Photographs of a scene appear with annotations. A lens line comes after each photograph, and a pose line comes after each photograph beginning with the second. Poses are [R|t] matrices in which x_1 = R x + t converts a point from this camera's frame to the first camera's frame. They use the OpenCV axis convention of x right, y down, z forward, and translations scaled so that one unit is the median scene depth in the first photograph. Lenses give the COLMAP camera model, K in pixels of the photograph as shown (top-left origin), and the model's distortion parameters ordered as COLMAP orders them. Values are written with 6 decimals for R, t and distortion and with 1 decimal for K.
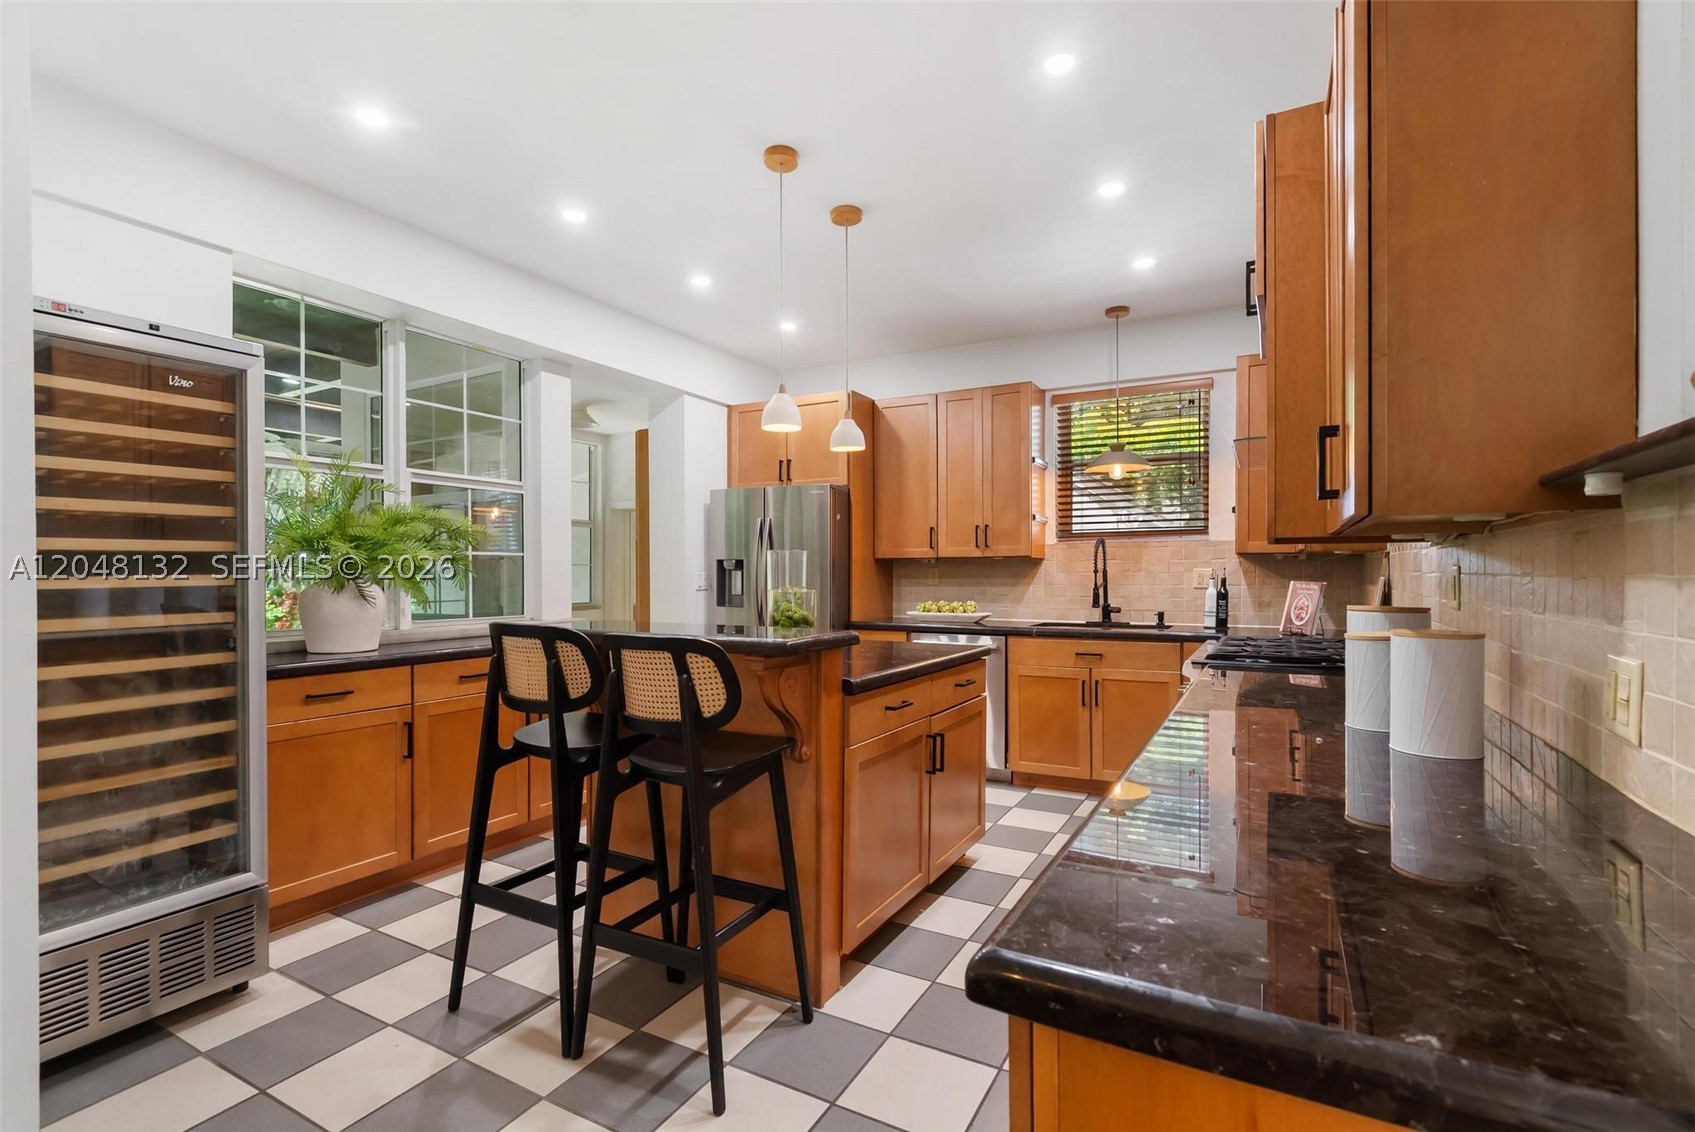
lens RADIAL K [[773.0, 0, 850.7], [0, 773.0, 576.4], [0, 0, 1]] dist [-0.009627, 0.001384]
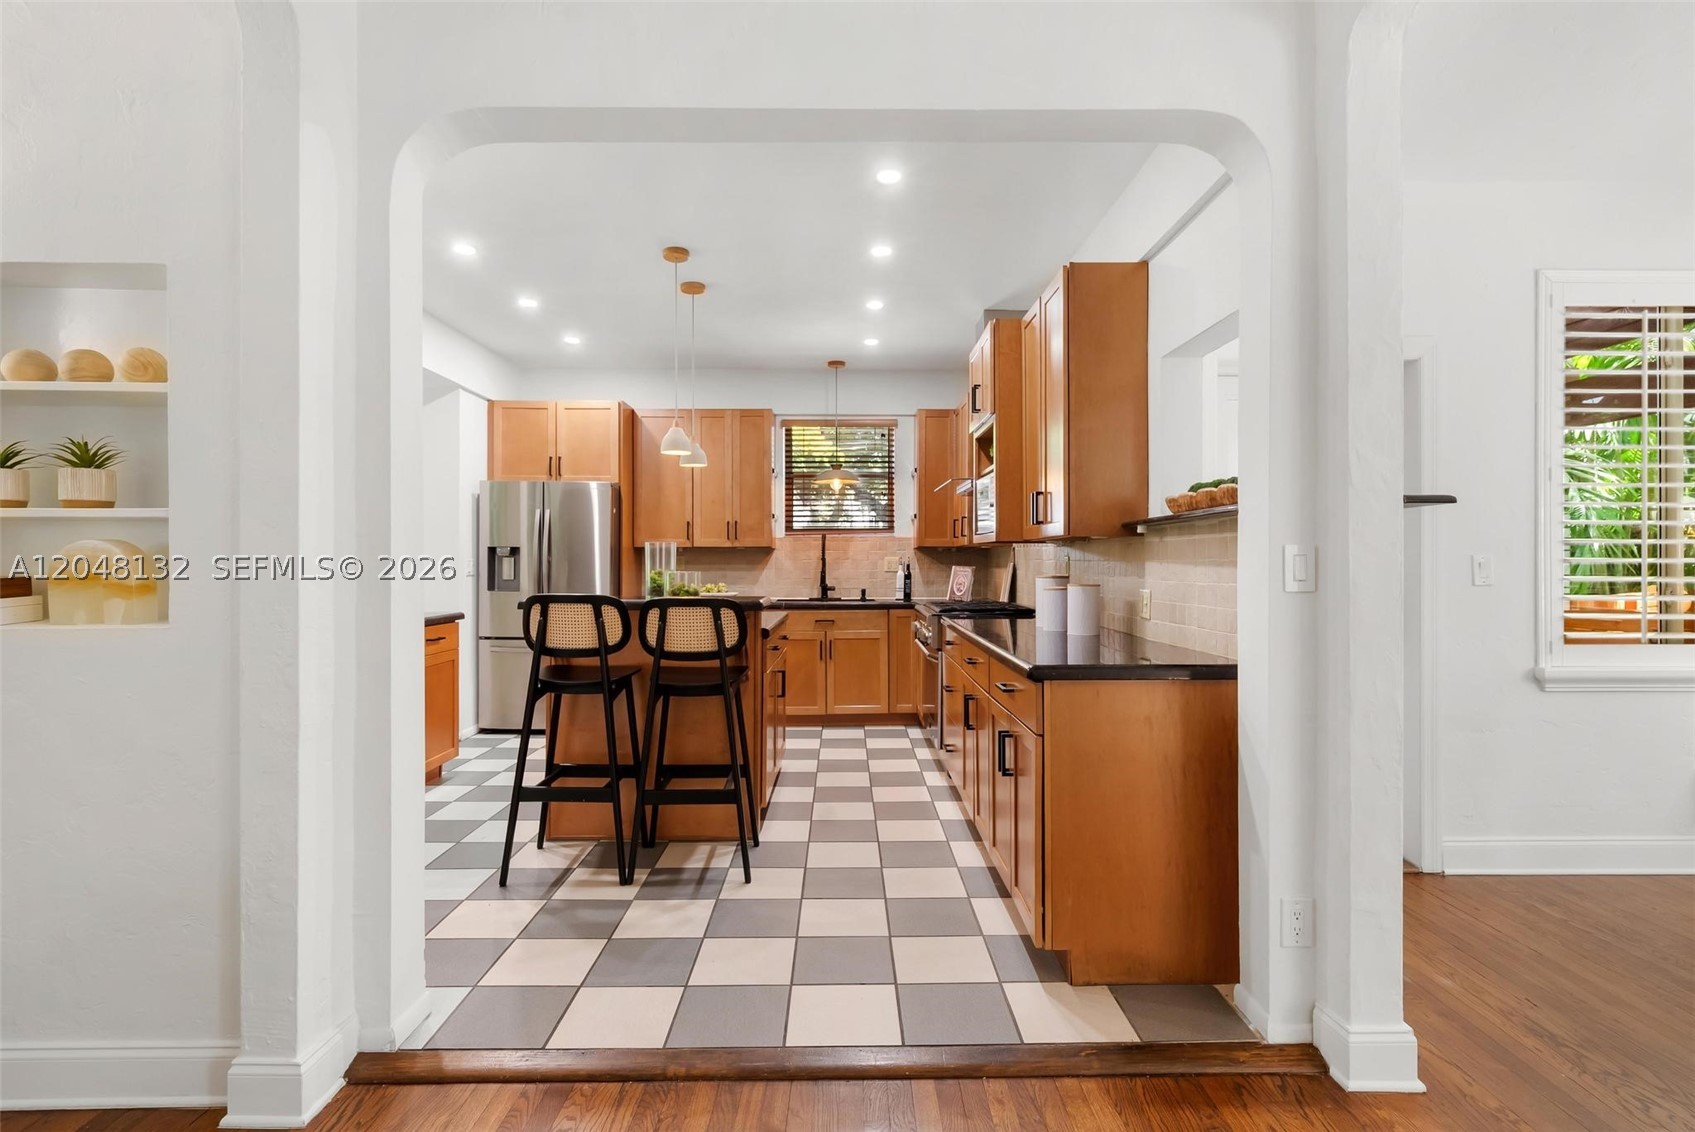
lens RADIAL K [[835.9, 0, 848.1], [0, 835.9, 560.3], [0, 0, 1]] dist [-0.000584, 0.000016]
pose [[0.873792, 0.002790, 0.486292, -0.338370], [0.000051, 0.999983, -0.005829, 0.003806], [-0.486300, 0.005118, 0.873777, -0.271201]]
